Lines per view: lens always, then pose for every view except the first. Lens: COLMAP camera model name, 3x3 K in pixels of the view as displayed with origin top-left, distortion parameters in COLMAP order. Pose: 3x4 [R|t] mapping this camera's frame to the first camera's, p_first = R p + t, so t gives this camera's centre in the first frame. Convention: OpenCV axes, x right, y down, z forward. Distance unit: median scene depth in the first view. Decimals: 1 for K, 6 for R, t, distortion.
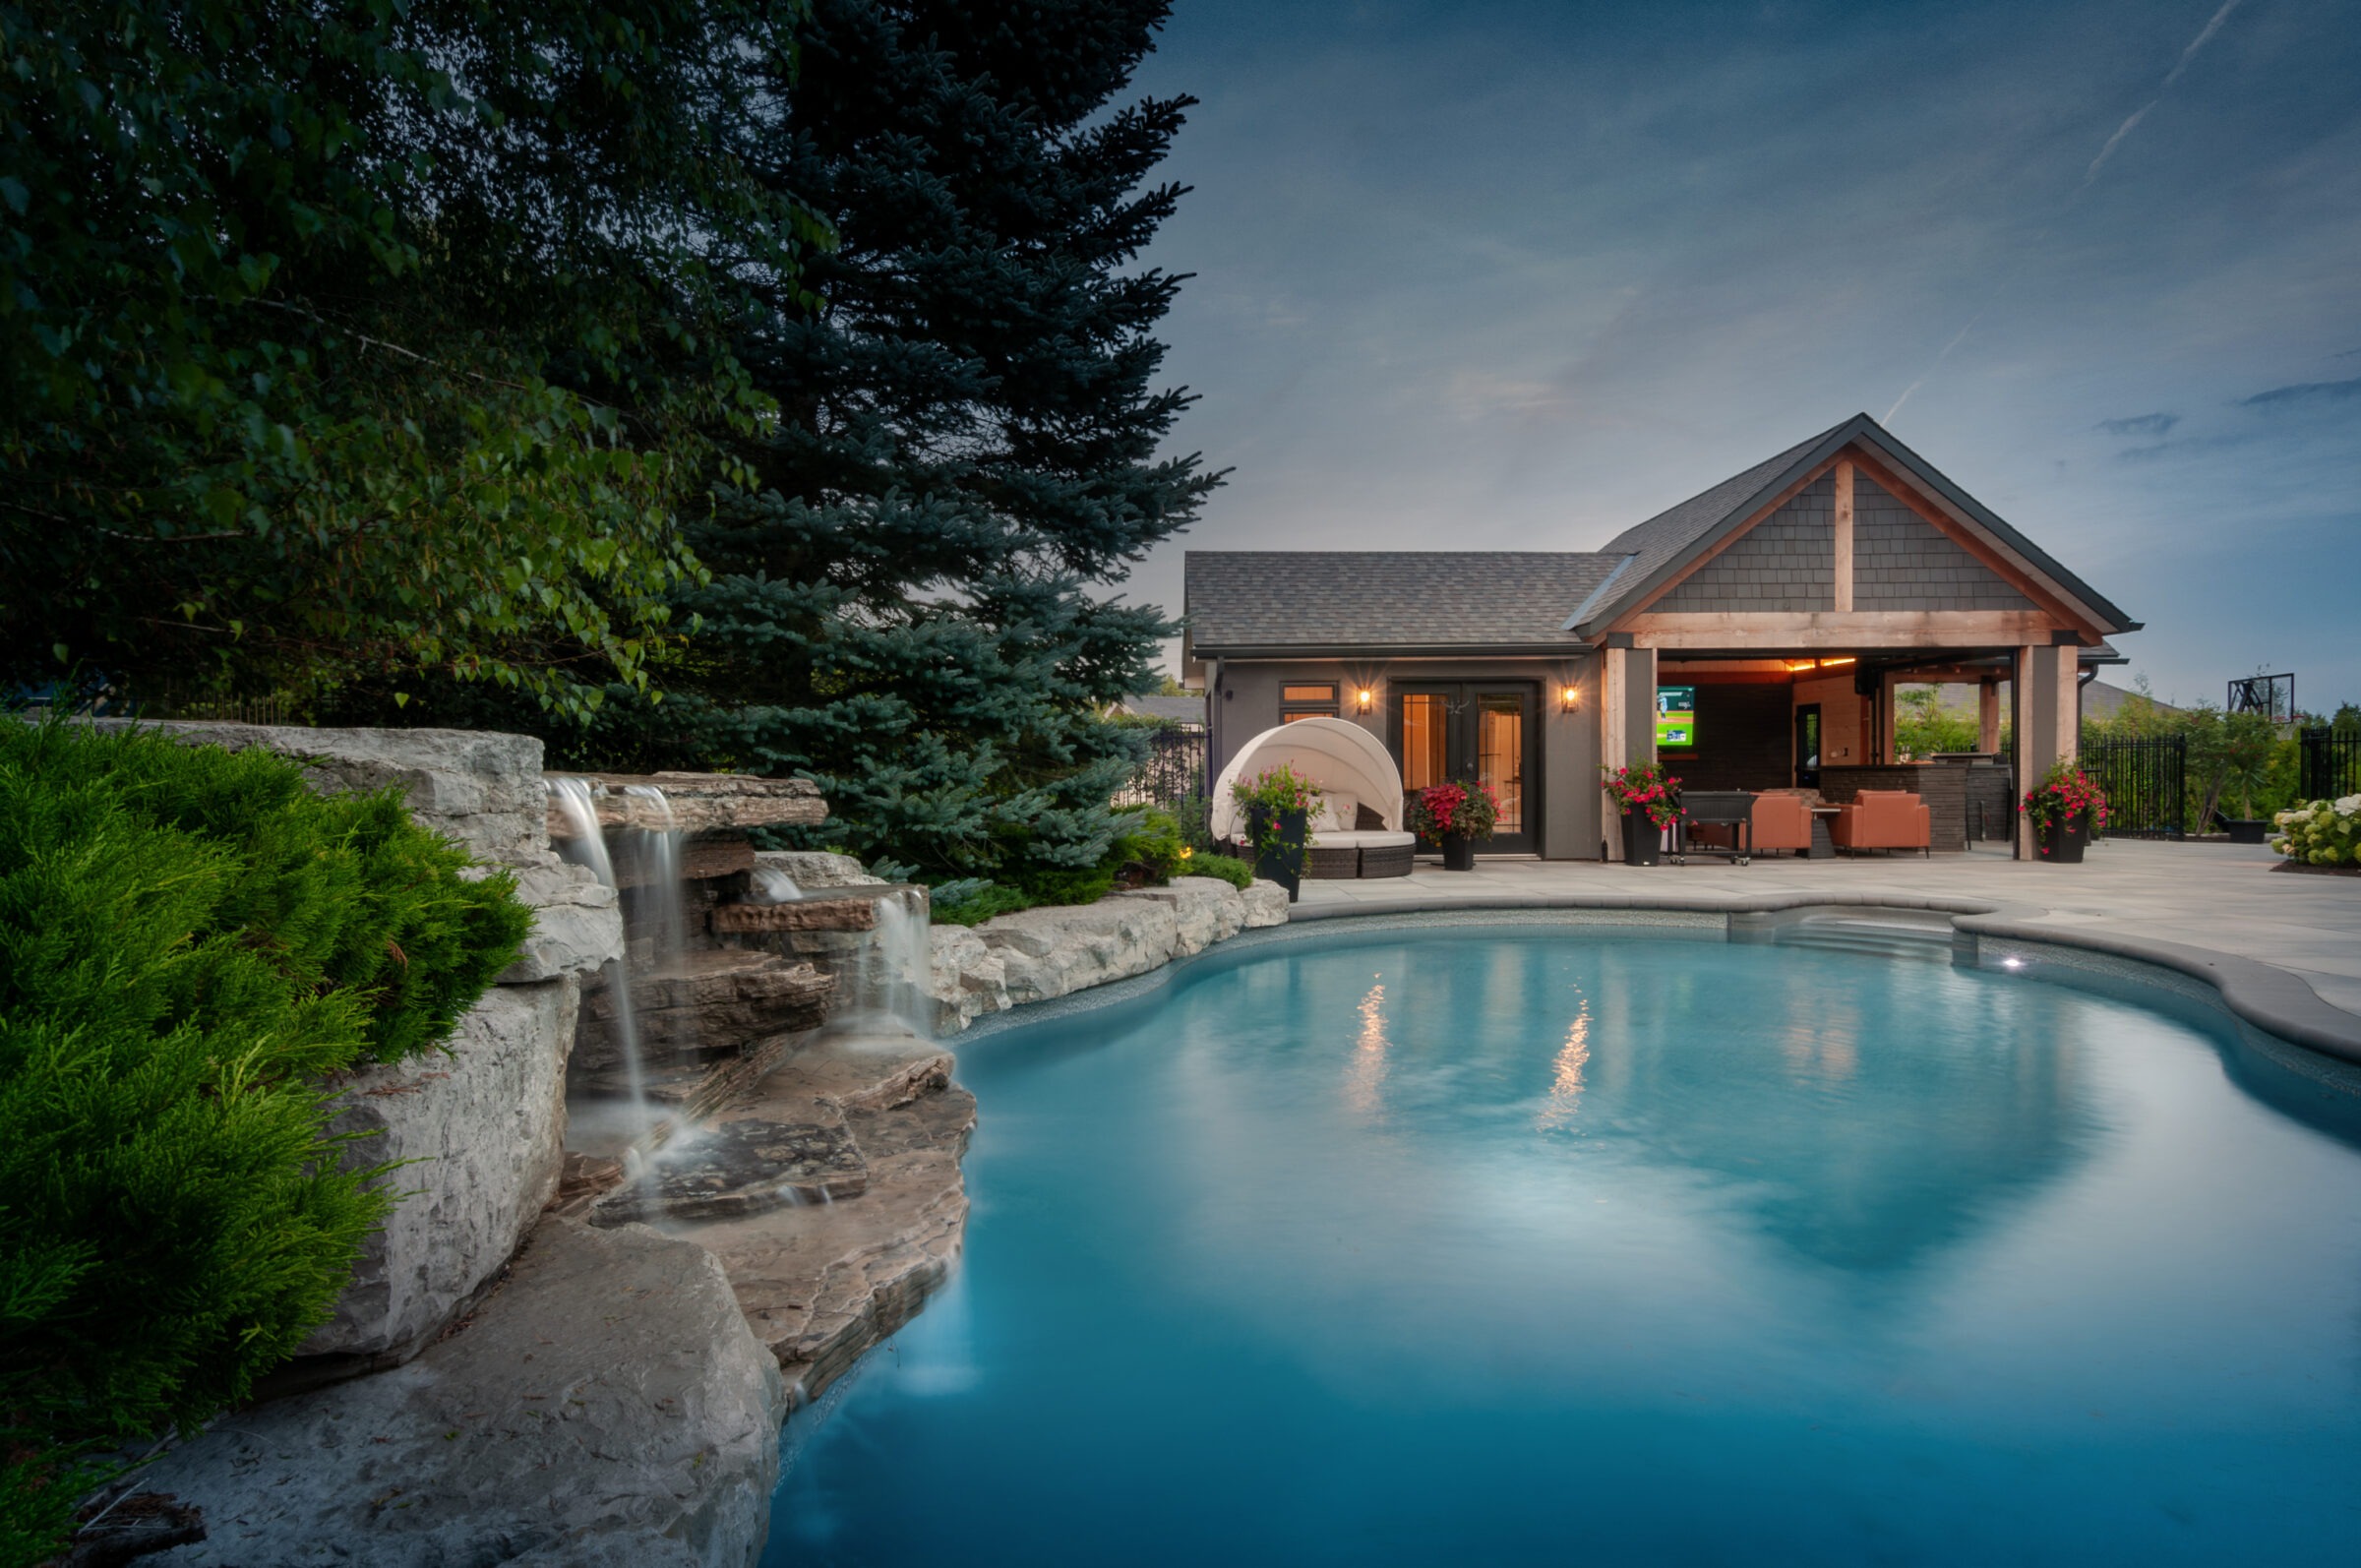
lens RADIAL K [[1275.2, 0, 1173.7], [0, 1275.2, 794.9], [0, 0, 1]] dist [0.000324, -0.000544]
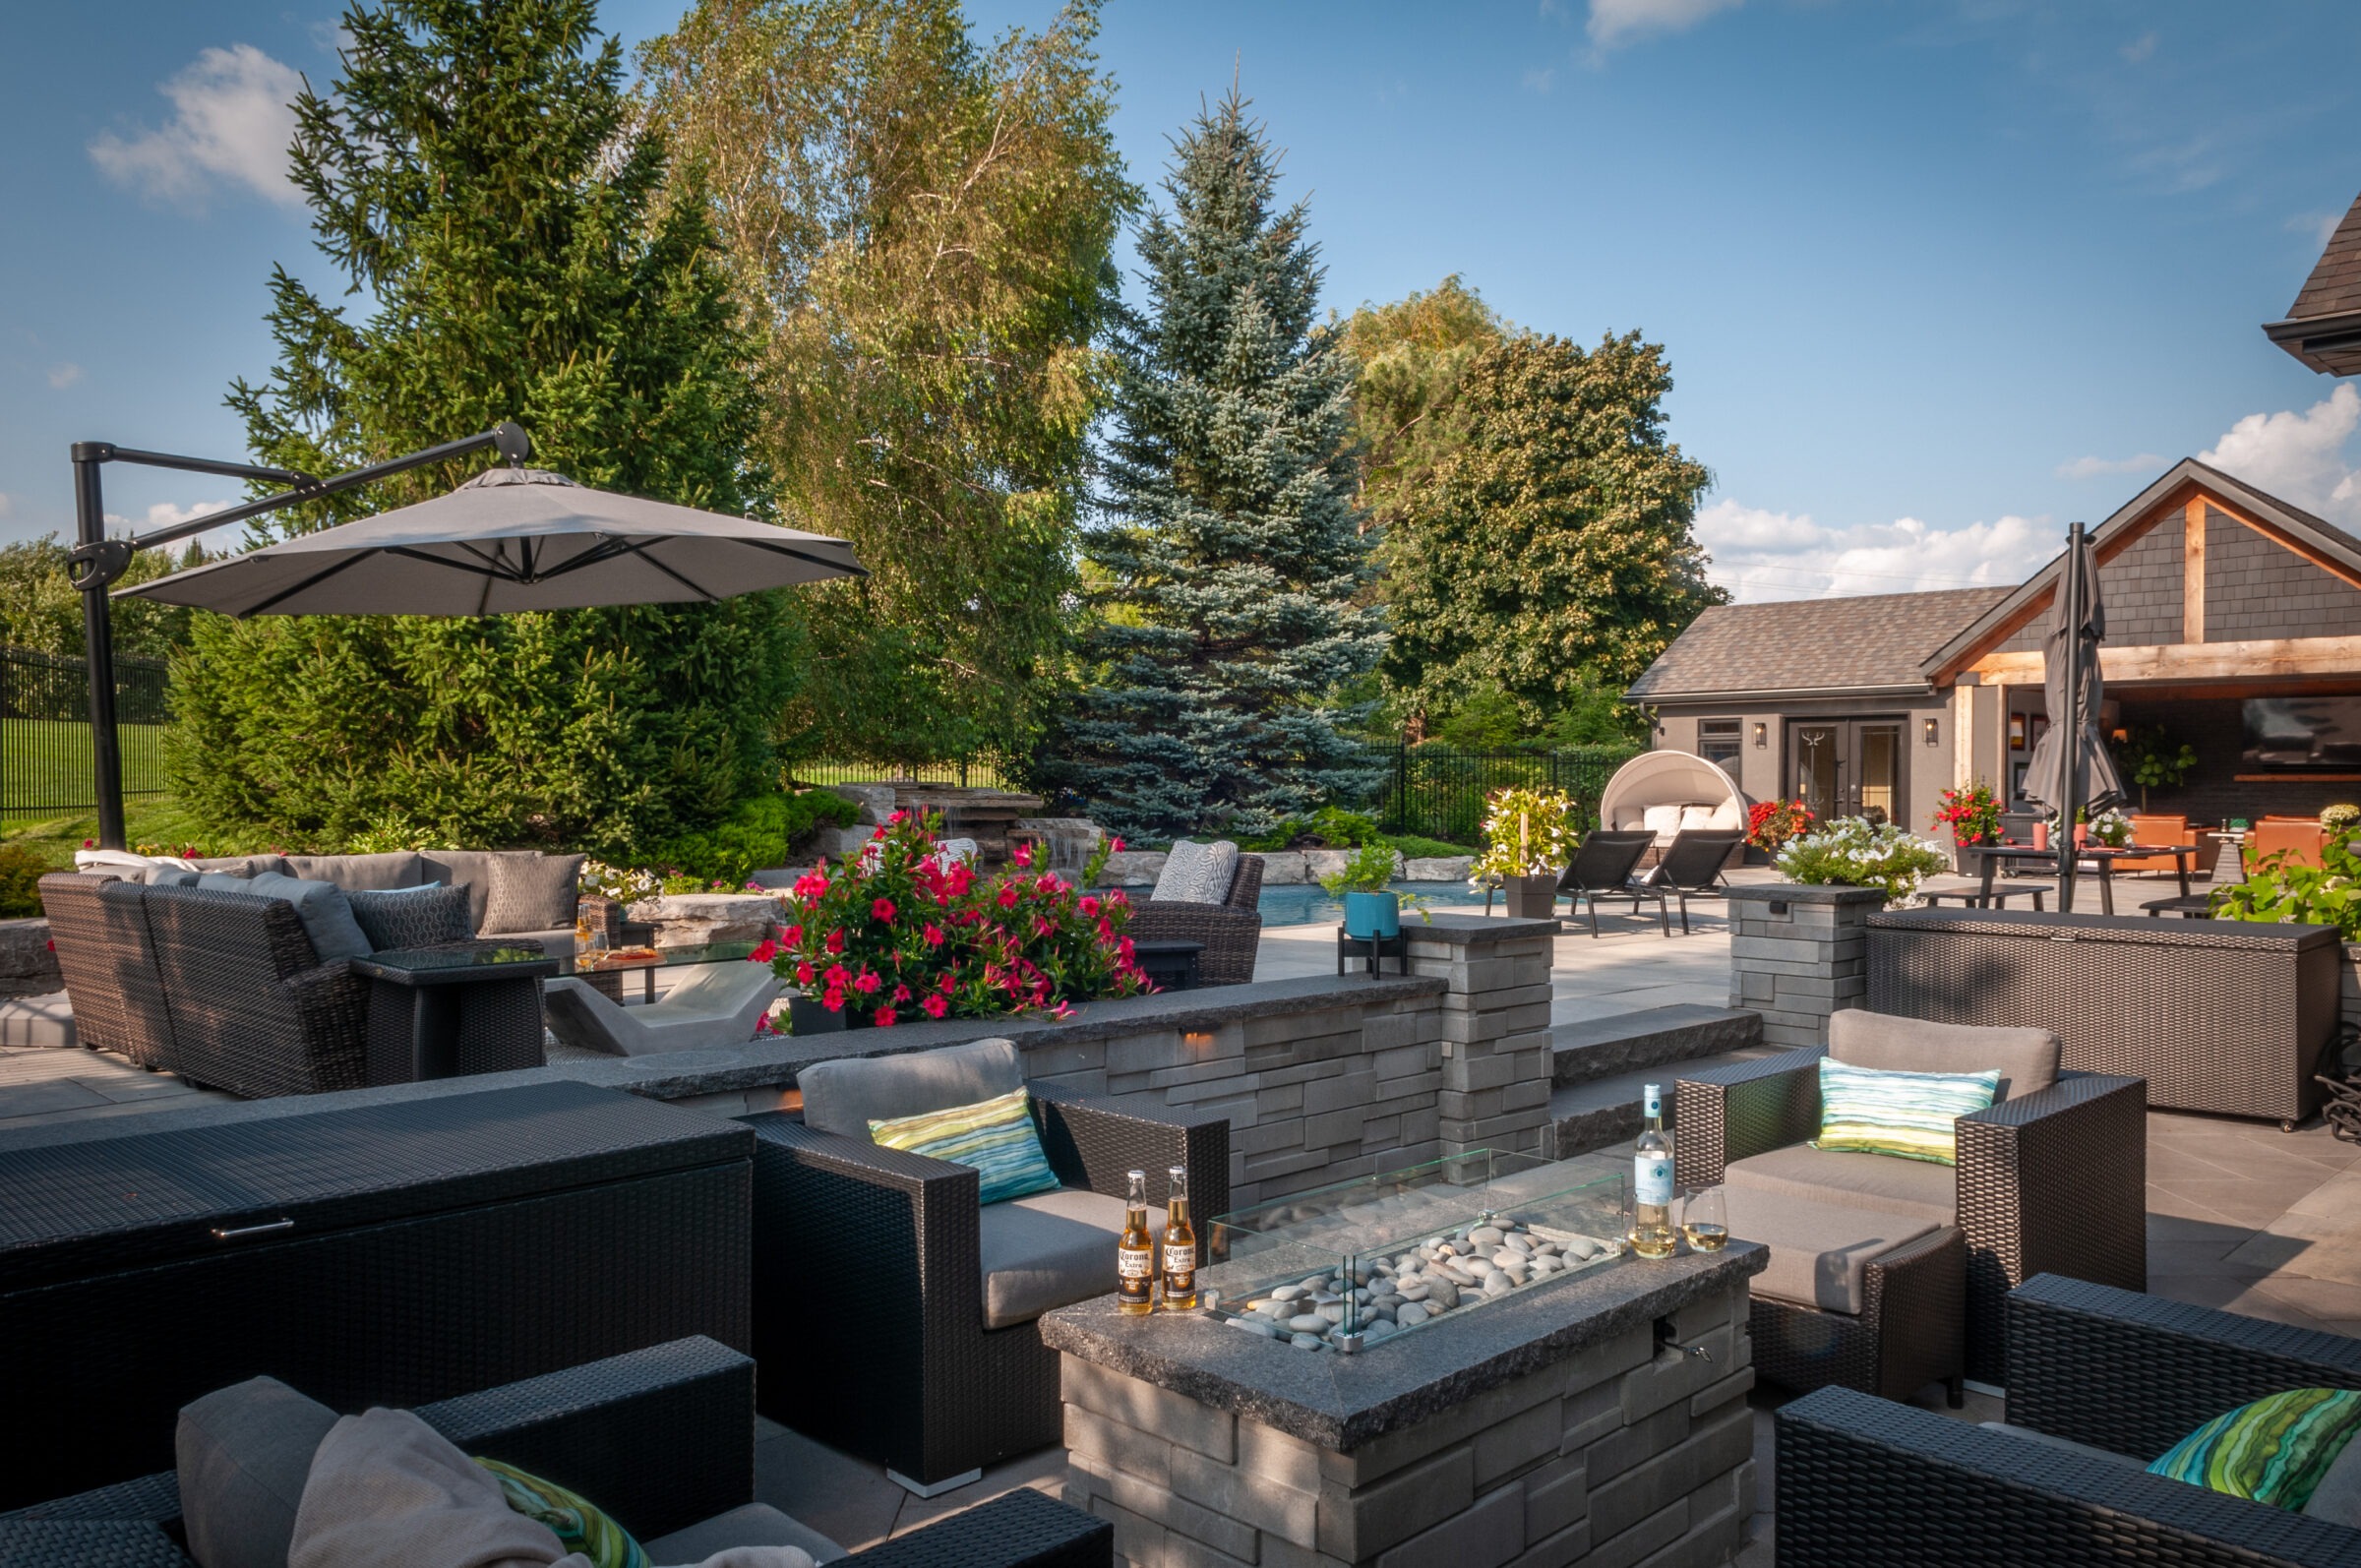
lens RADIAL K [[1617.4, 0, 1187.3], [0, 1617.4, 789.1], [0, 0, 1]] dist [0.004318, 0.000875]
pose [[0.704325, 0.013749, -0.709745, 1.995182], [-0.018433, 0.999830, 0.001076, -0.025914], [0.709639, 0.012324, 0.704458, -1.150642]]
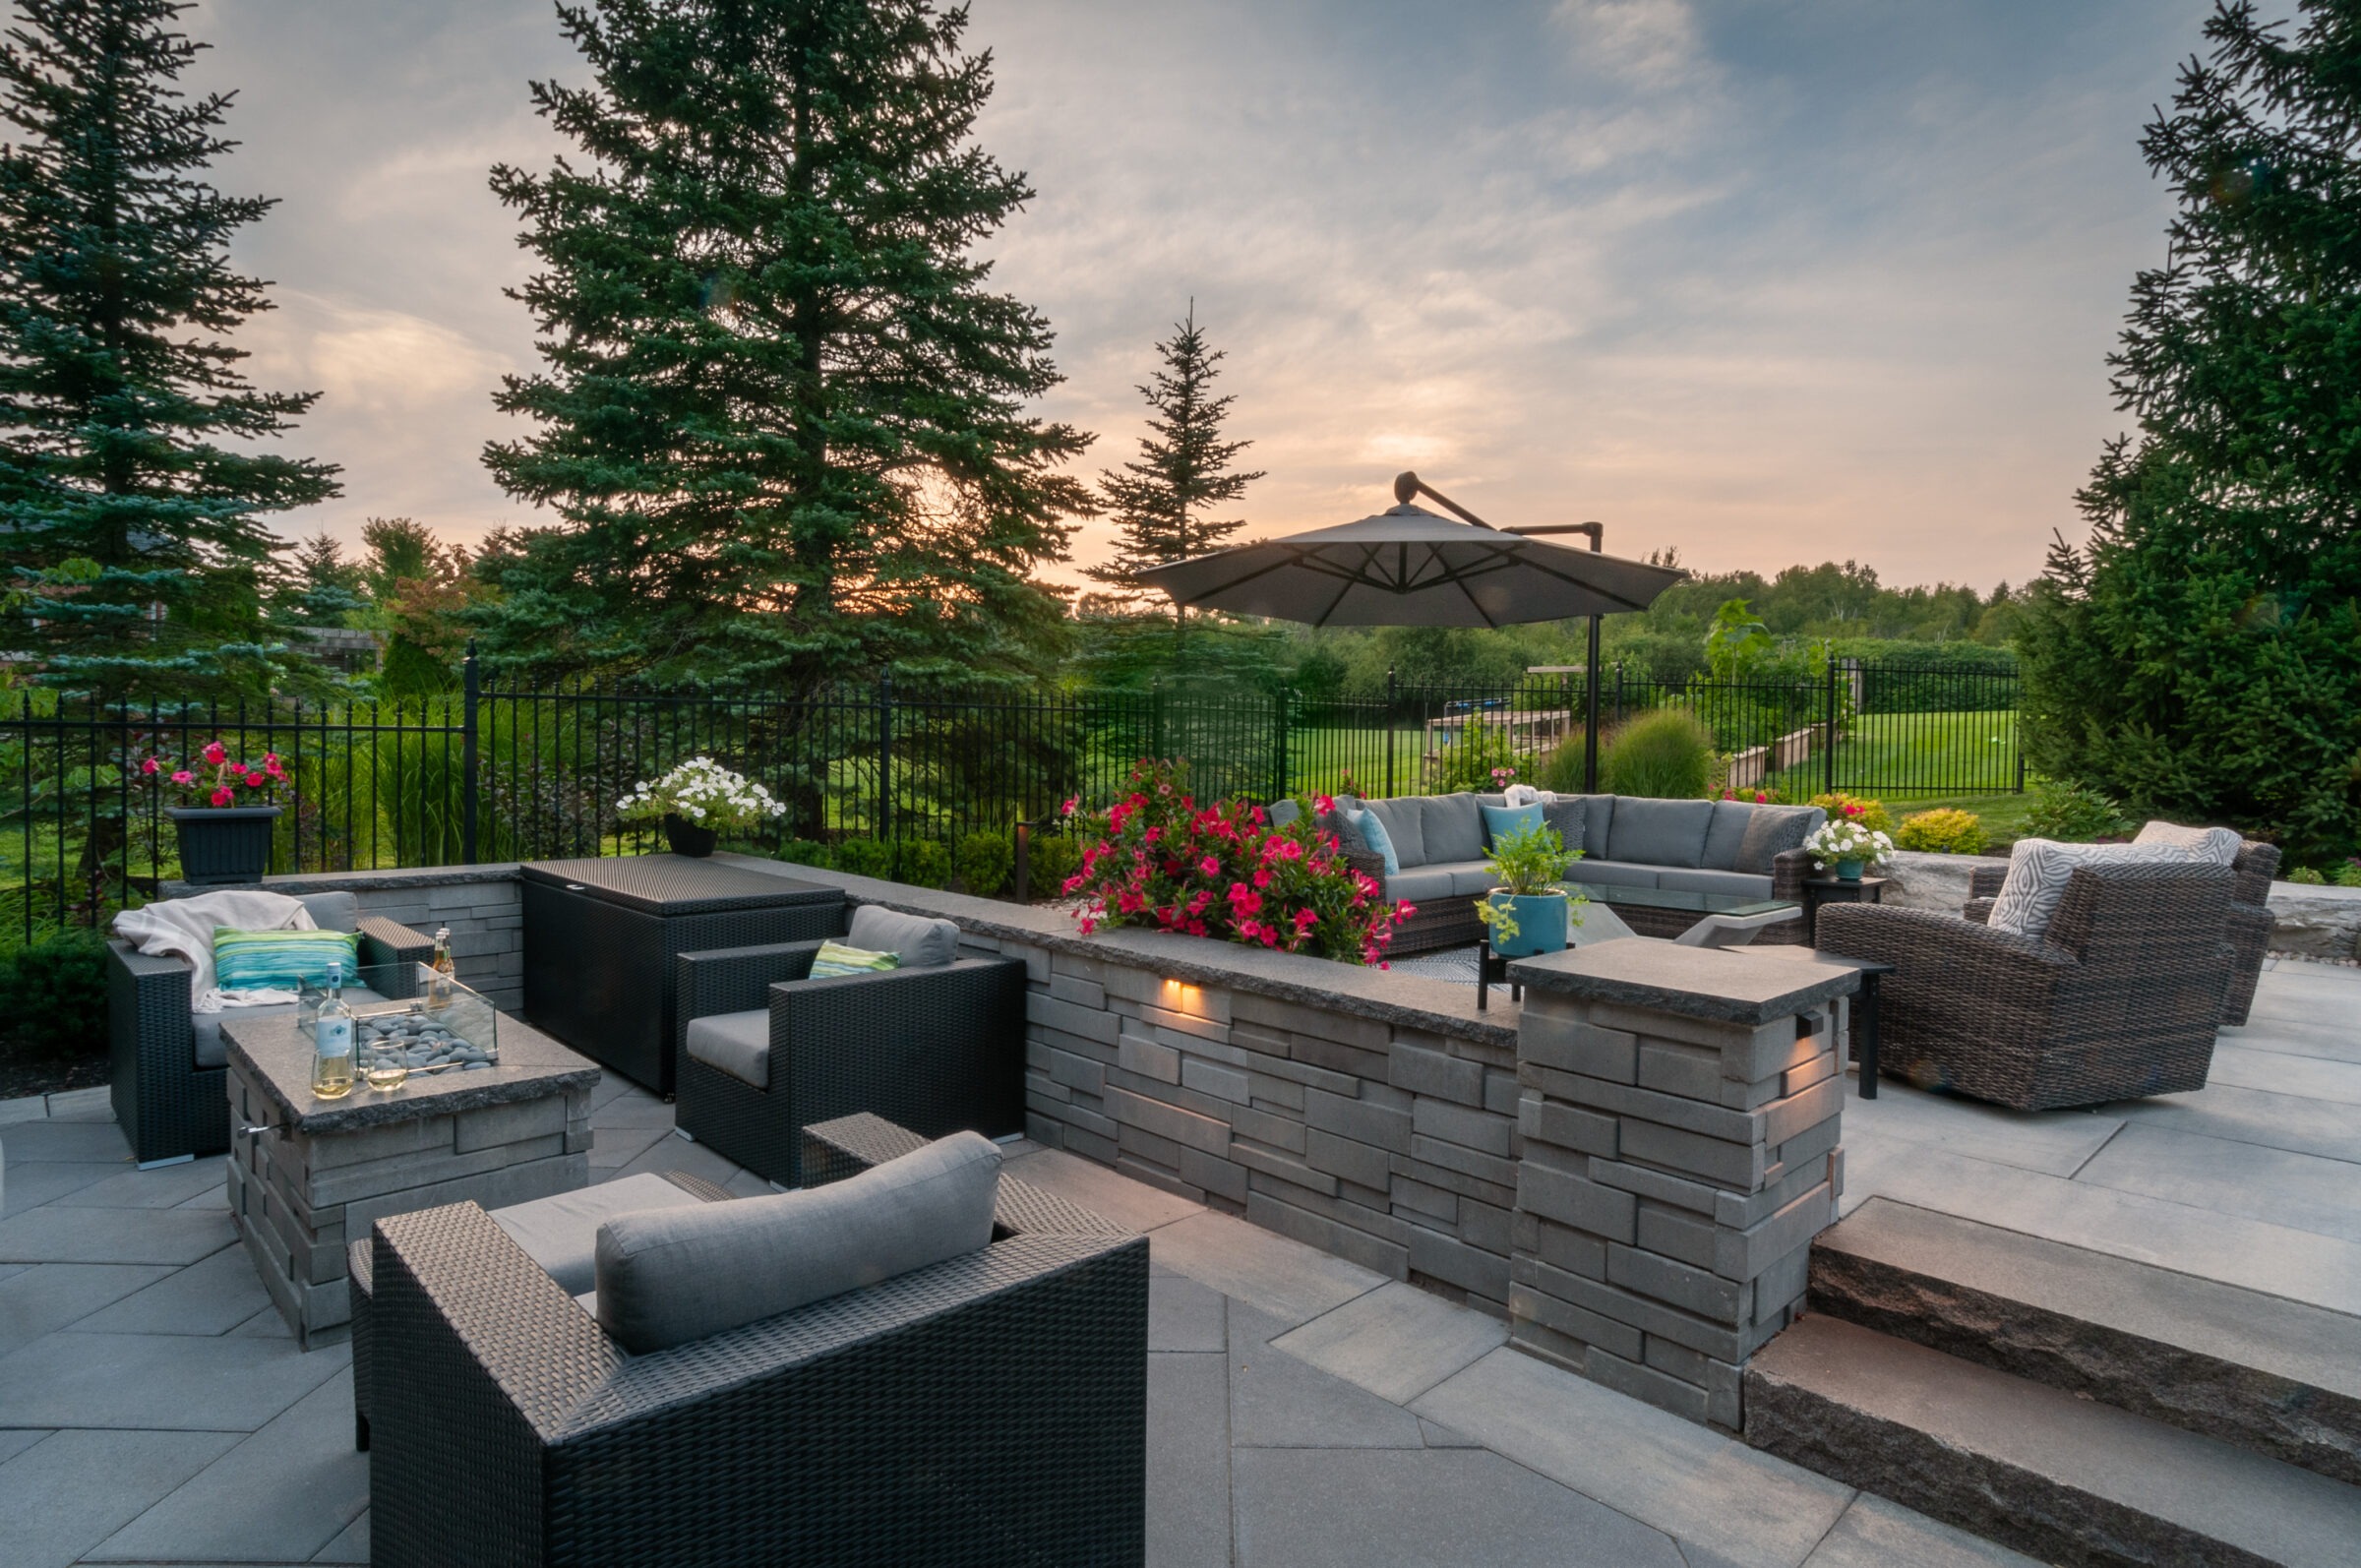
lens RADIAL K [[1226.2, 0, 1196.5], [0, 1226.2, 782.6], [0, 0, 1]] dist [0.010122, -0.008400]
pose [[-0.738680, 0.017964, -0.673817, 1.901662], [-0.021813, 0.998484, 0.050533, -0.027312], [0.673703, 0.052026, -0.737168, -0.194543]]
